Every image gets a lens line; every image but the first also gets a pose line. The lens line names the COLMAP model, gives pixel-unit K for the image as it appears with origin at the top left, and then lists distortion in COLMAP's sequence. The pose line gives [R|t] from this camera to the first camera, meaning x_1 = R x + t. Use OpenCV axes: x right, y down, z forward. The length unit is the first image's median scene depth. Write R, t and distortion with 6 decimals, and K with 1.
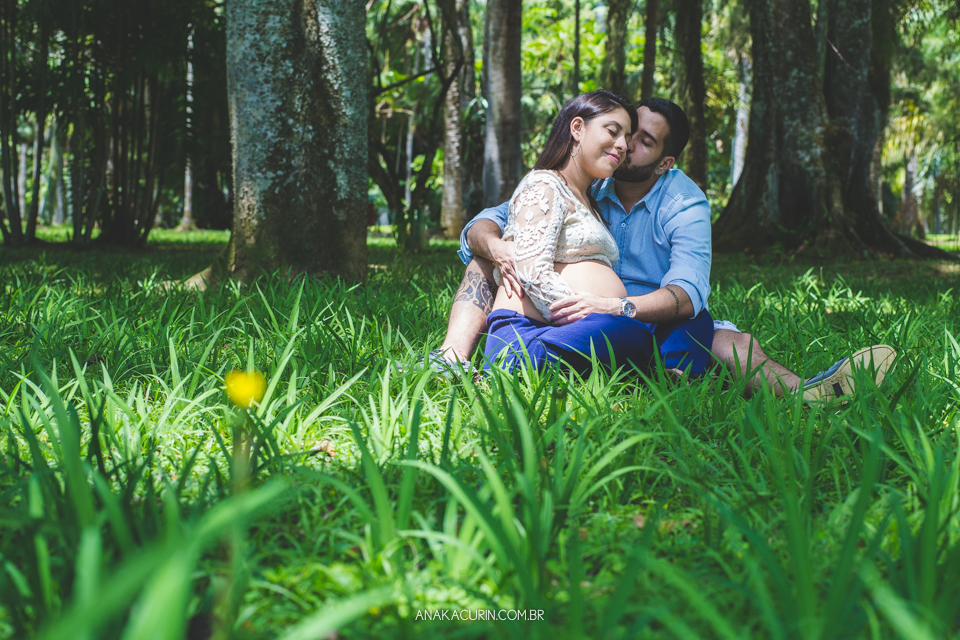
lens RADIAL K [[2293.7, 0, 479.5], [0, 2293.7, 320.4], [0, 0, 1]] dist [-0.163572, 0.000000]
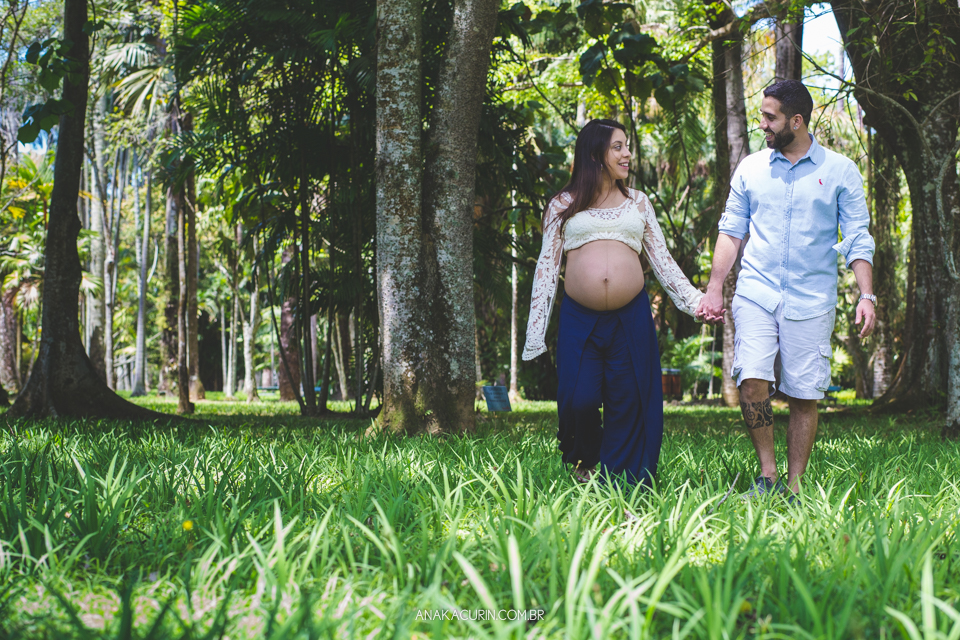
lens RADIAL K [[2293.7, 0, 479.3], [0, 2293.7, 318.4], [0, 0, 1]] dist [-0.163572, 0.000000]
pose [[0.984898, -0.020093, -0.171964, 0.212558], [0.007140, 0.997112, -0.075614, 0.019915], [0.172987, 0.073244, 0.982197, -0.455991]]
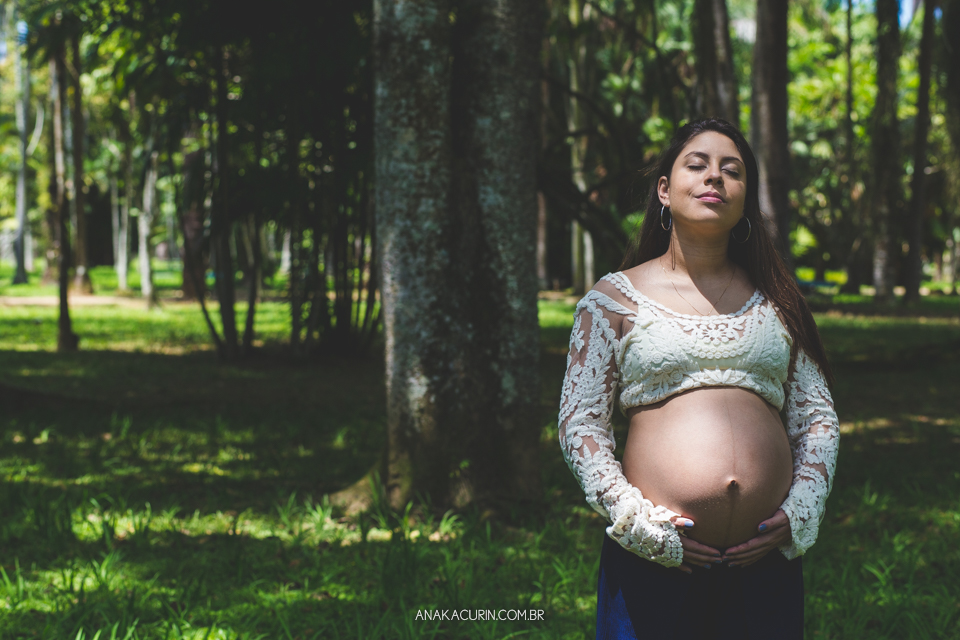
lens RADIAL K [[2293.7, 0, 482.0], [0, 2293.7, 321.6], [0, 0, 1]] dist [-0.163572, 0.000000]
pose [[0.991998, -0.011248, -0.125749, 0.040840], [0.010278, 0.999912, -0.008363, -0.078358], [0.125832, 0.007003, 0.992027, 0.130920]]
